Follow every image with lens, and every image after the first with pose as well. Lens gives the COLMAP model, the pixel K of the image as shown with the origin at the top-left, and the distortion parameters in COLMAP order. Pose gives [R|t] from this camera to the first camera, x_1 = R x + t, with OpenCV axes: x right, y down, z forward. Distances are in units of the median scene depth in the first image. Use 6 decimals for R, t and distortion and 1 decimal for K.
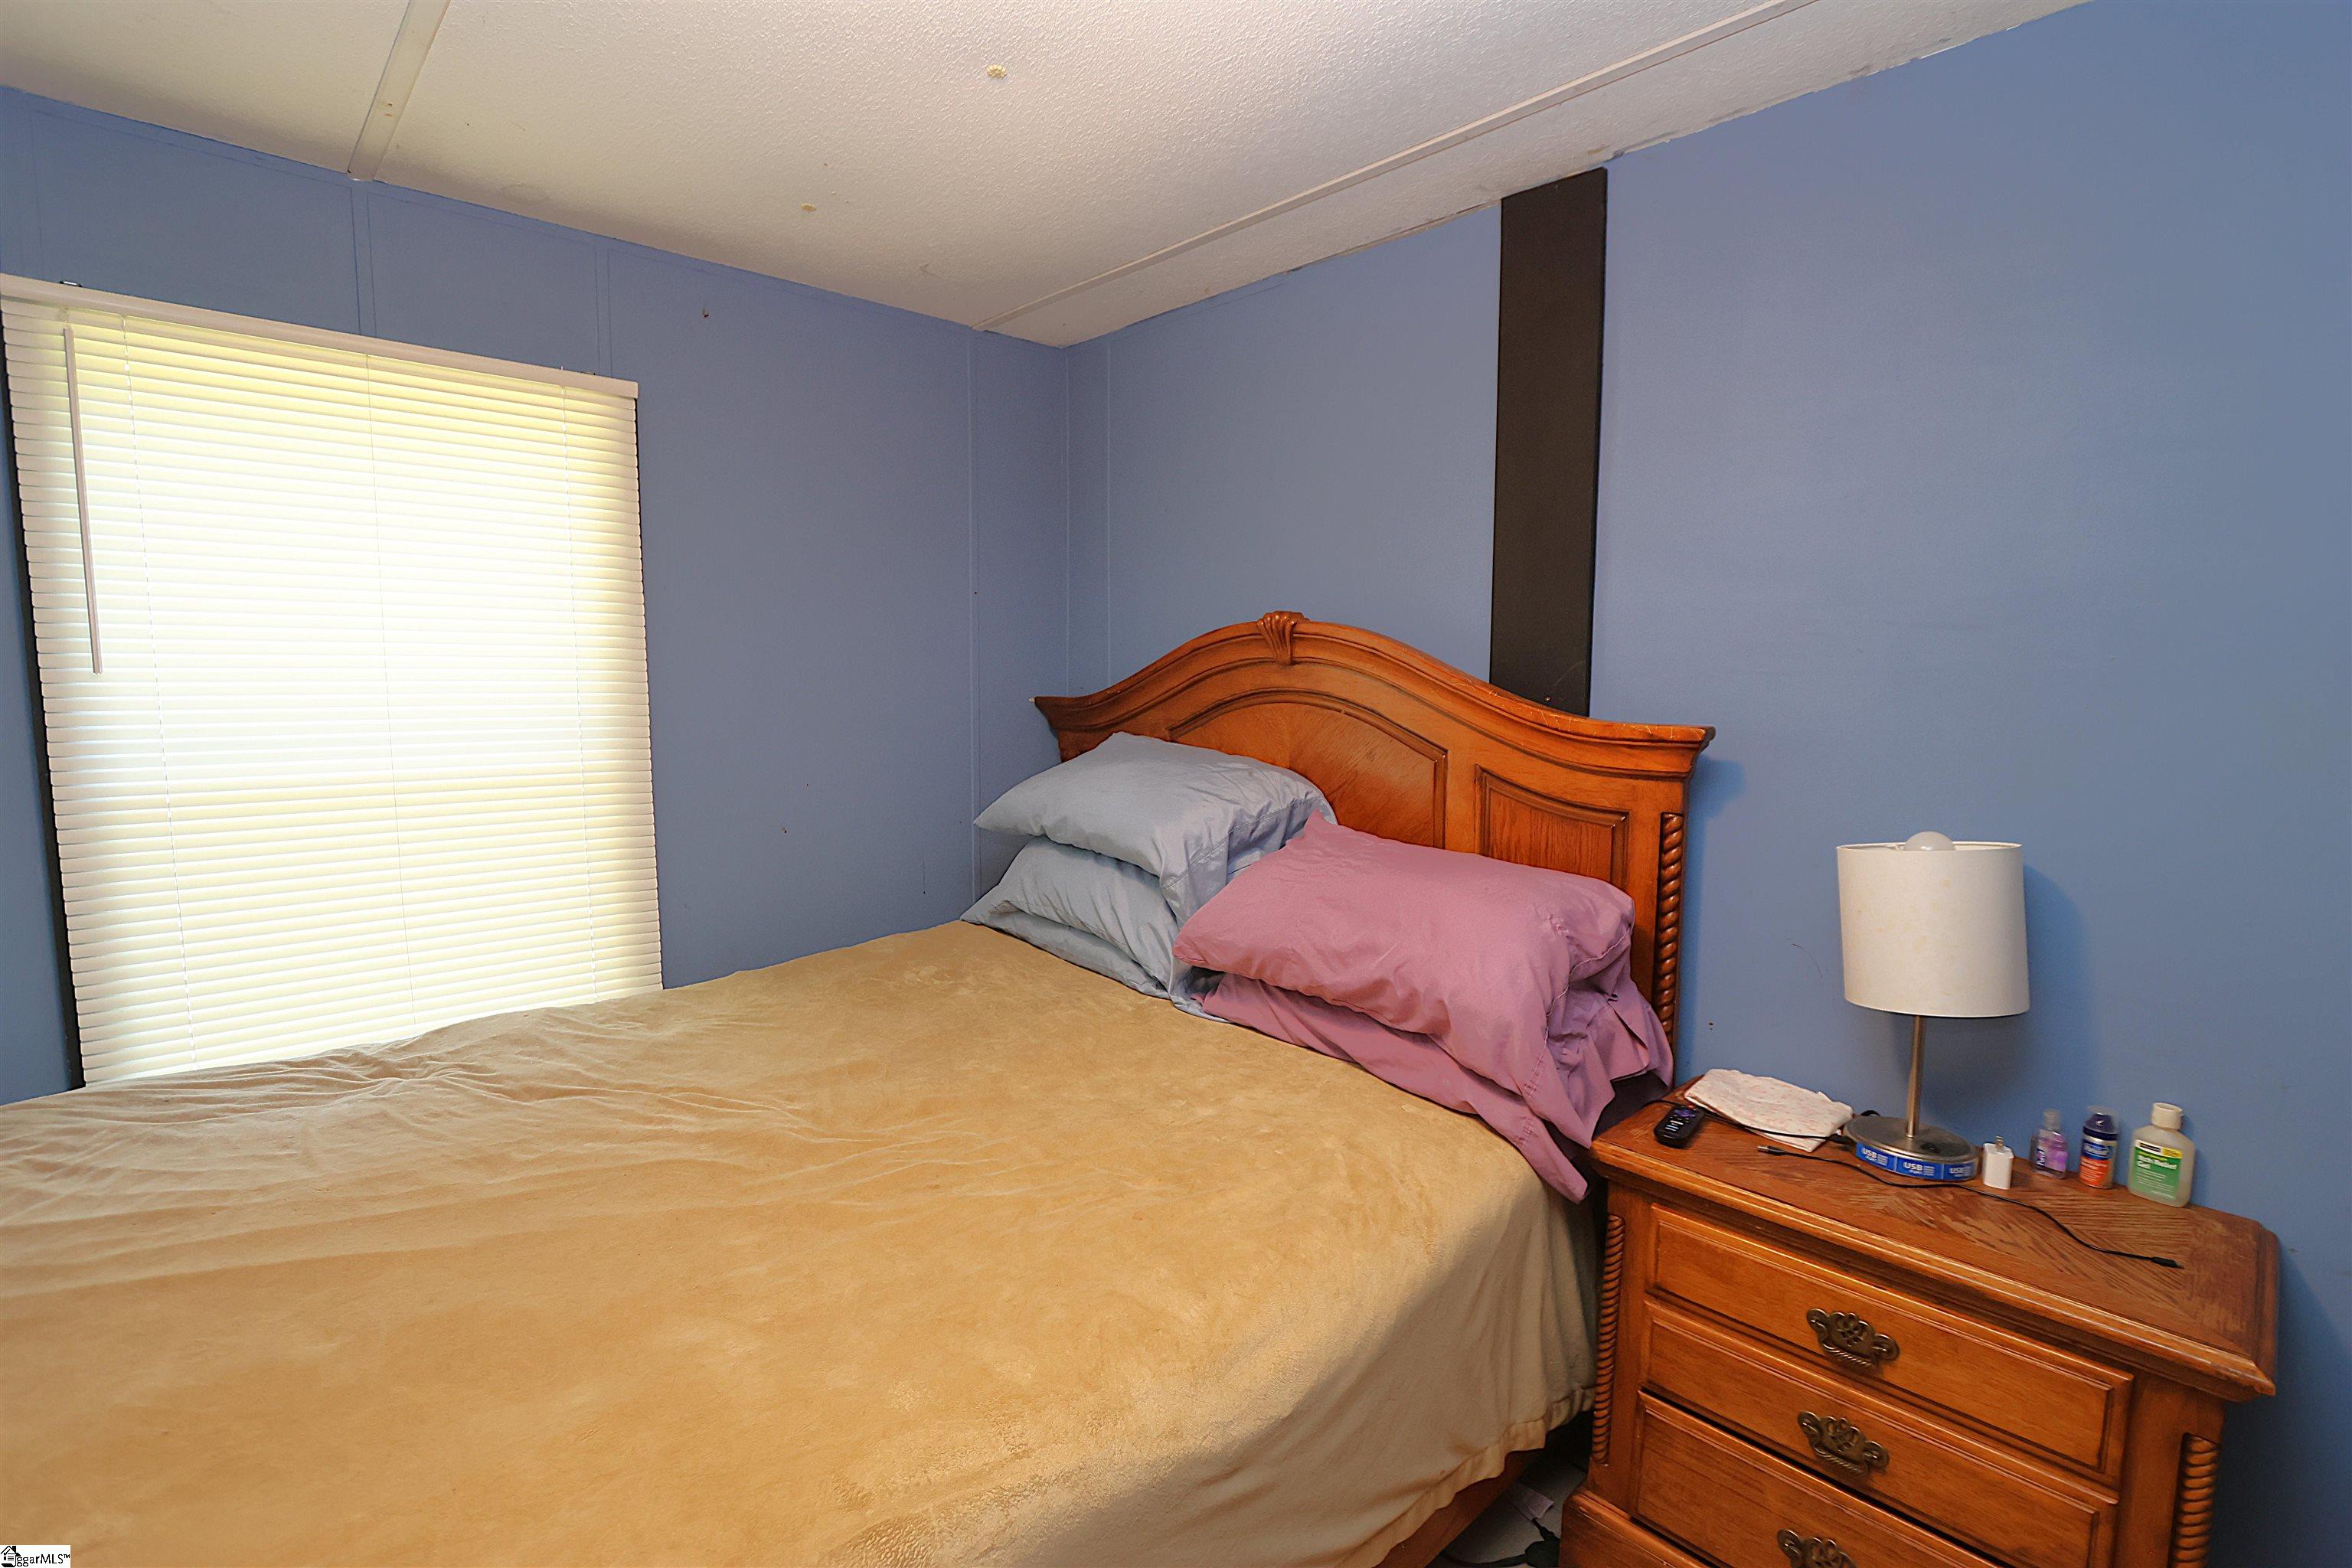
lens RADIAL K [[1114.0, 0, 1136.6], [0, 1114.0, 798.3], [0, 0, 1]] dist [-0.014238, 0.000228]
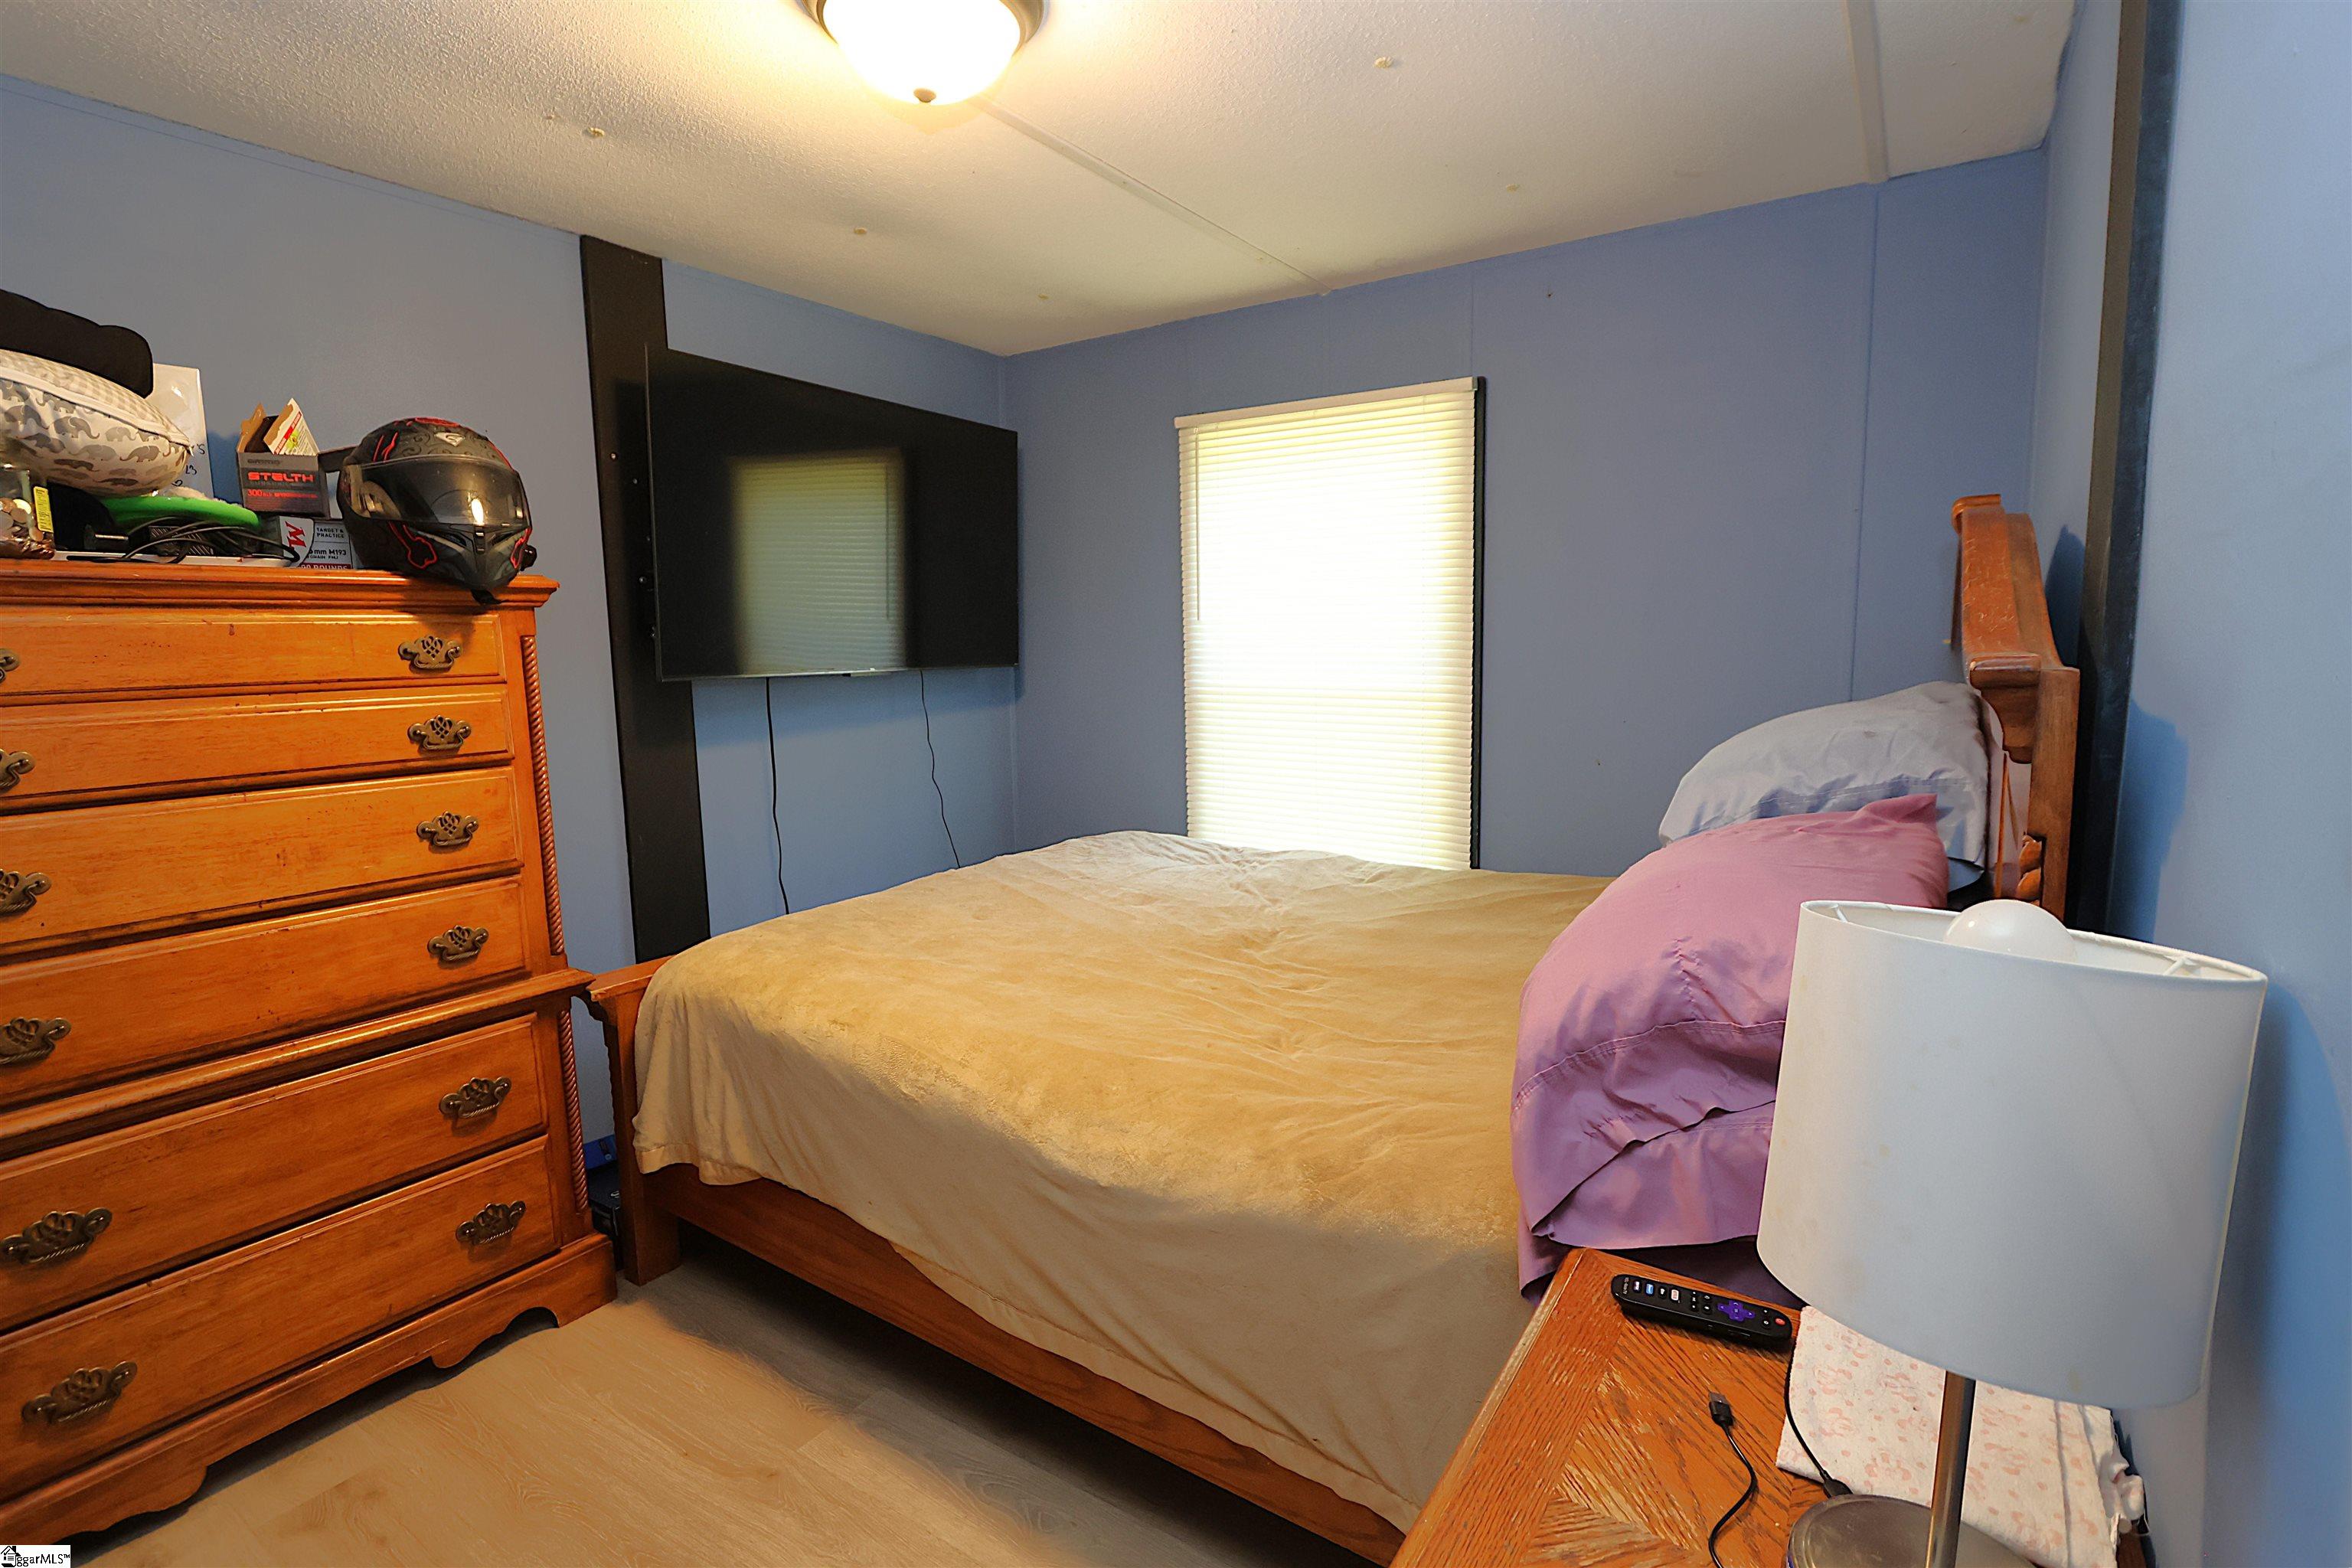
lens RADIAL K [[1114.0, 0, 1136.6], [0, 1114.0, 798.3], [0, 0, 1]] dist [-0.014238, 0.000228]
pose [[0.193566, 0.133213, -0.972001, 0.959943], [-0.098485, 0.988373, 0.115844, -0.023620], [0.976132, 0.073304, 0.204435, 0.542304]]
